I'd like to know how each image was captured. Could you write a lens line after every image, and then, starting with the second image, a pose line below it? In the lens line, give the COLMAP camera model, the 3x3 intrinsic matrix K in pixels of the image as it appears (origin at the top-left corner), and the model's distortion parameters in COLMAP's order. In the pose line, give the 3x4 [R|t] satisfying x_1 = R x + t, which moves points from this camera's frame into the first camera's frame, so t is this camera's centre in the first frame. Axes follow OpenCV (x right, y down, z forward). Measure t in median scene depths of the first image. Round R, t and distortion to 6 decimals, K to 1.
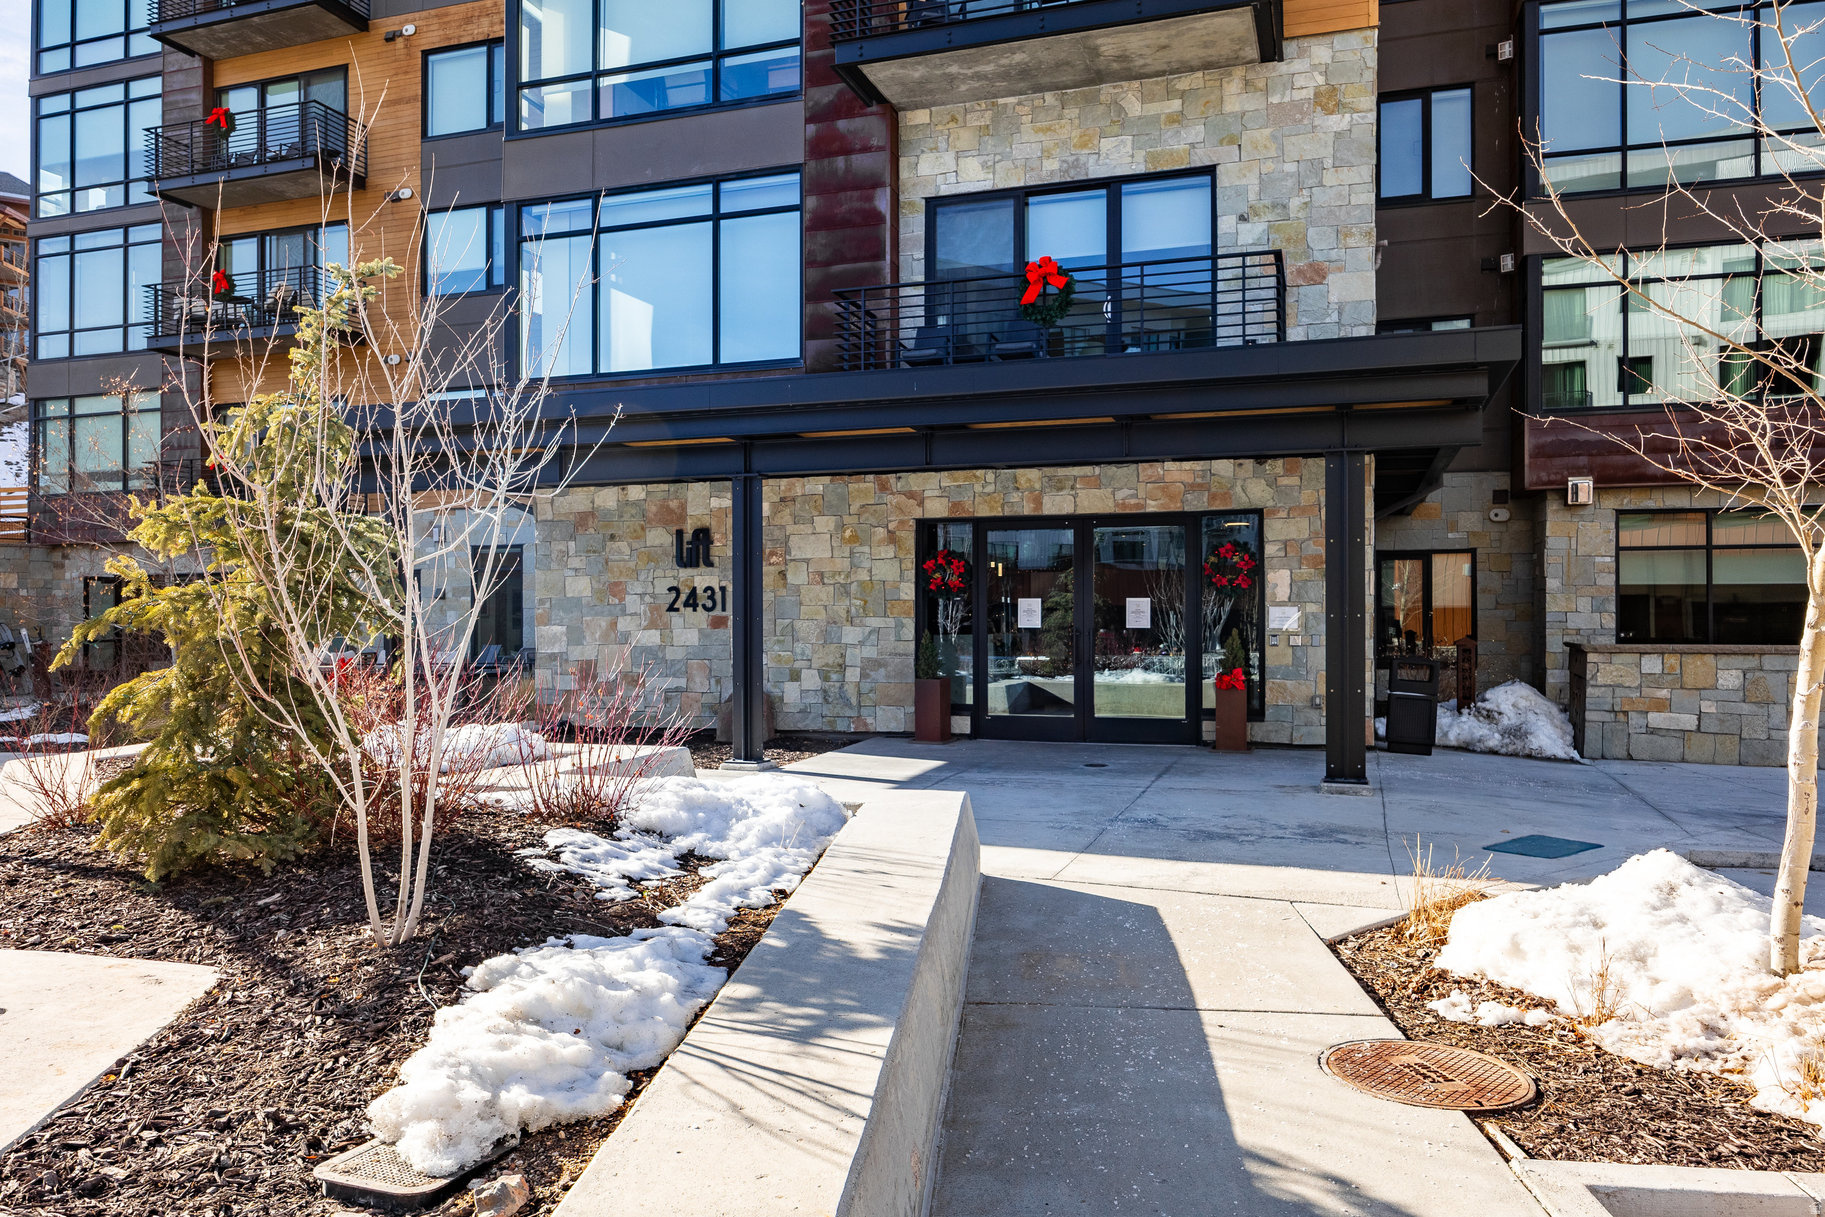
lens RADIAL K [[1326.4, 0, 913.8], [0, 1326.4, 606.3], [0, 0, 1]] dist [-0.005735, -0.001097]
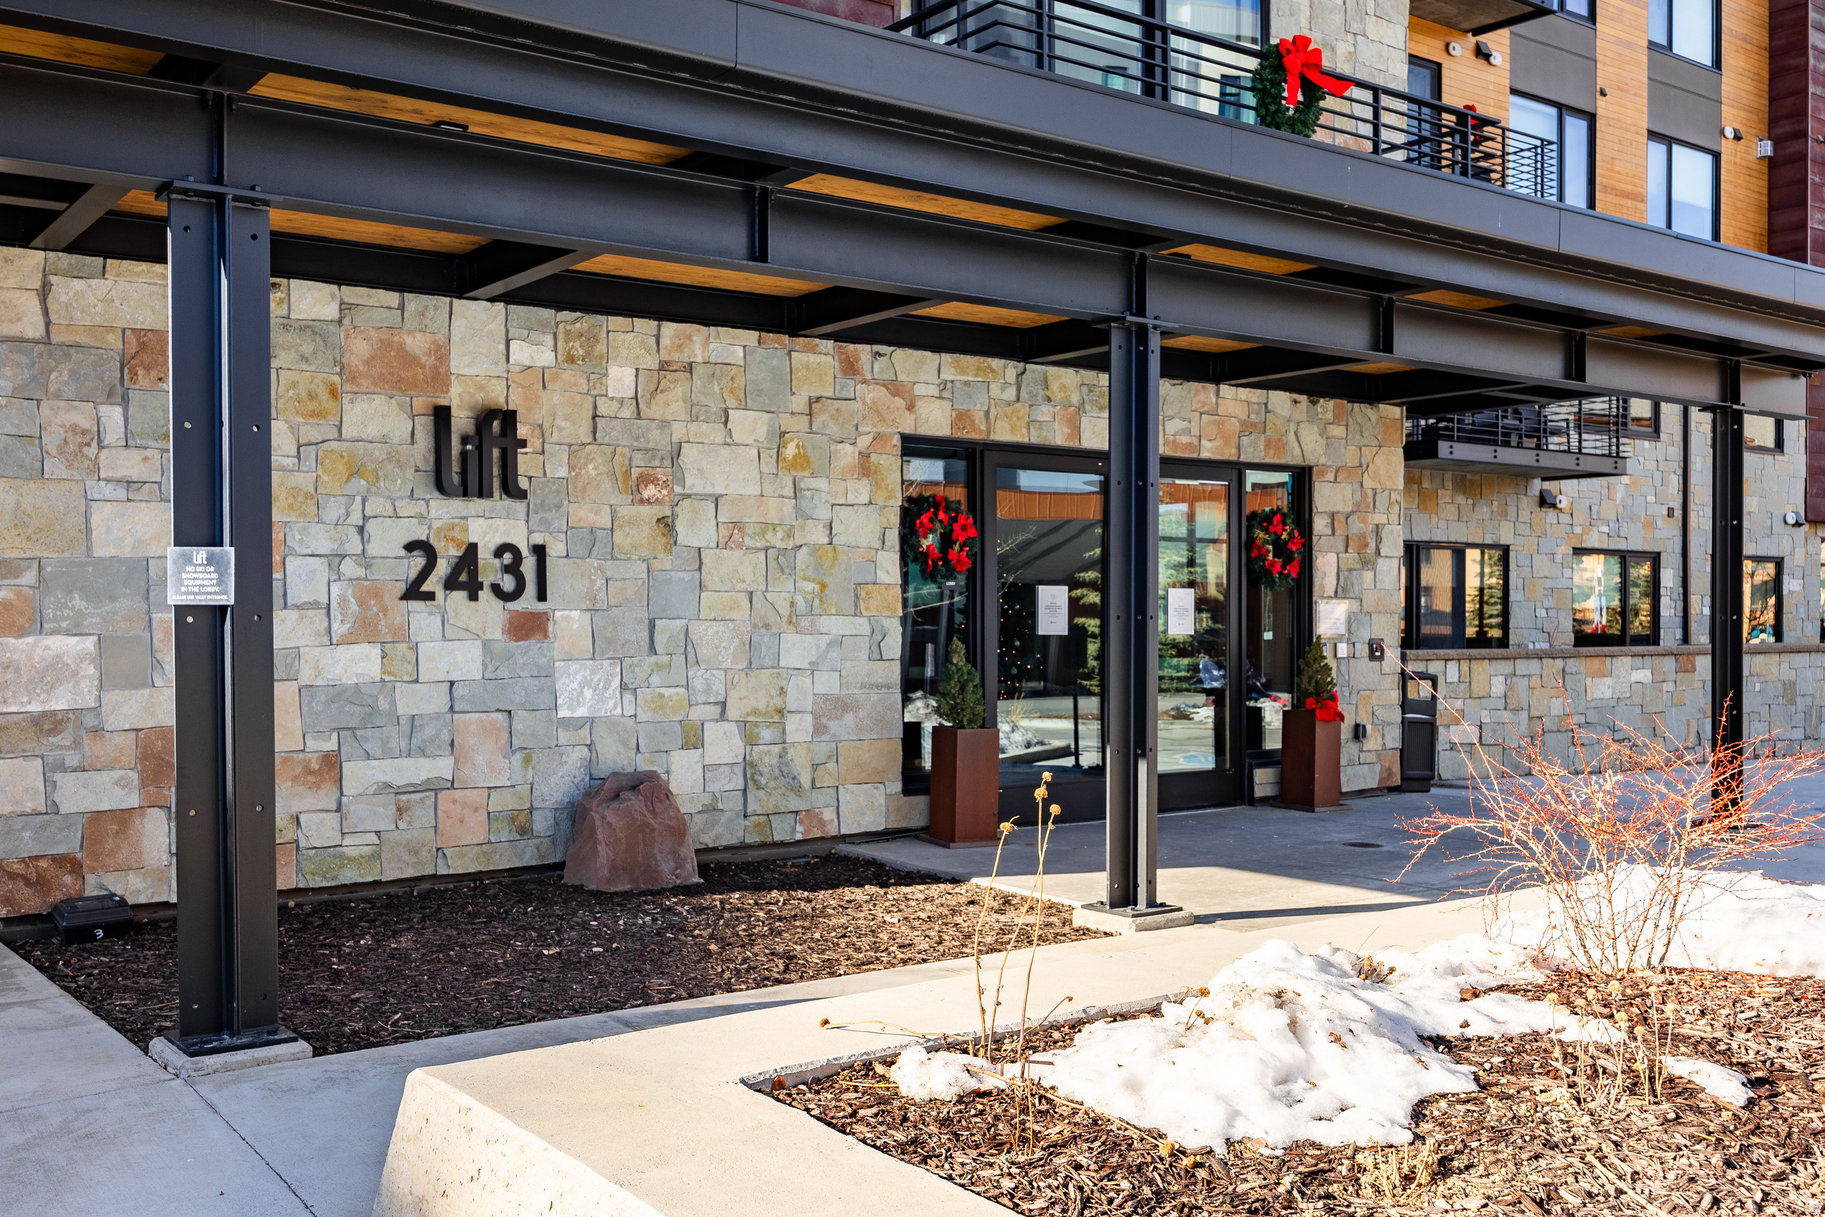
lens RADIAL K [[1772.1, 0, 912.7], [0, 1772.1, 619.6], [0, 0, 1]] dist [-0.000713, 0.000000]
pose [[0.553562, -0.000366, 0.832808, -0.582574], [-0.015233, 0.999828, 0.010565, 0.001916], [-0.832669, -0.018535, 0.553461, 0.581480]]
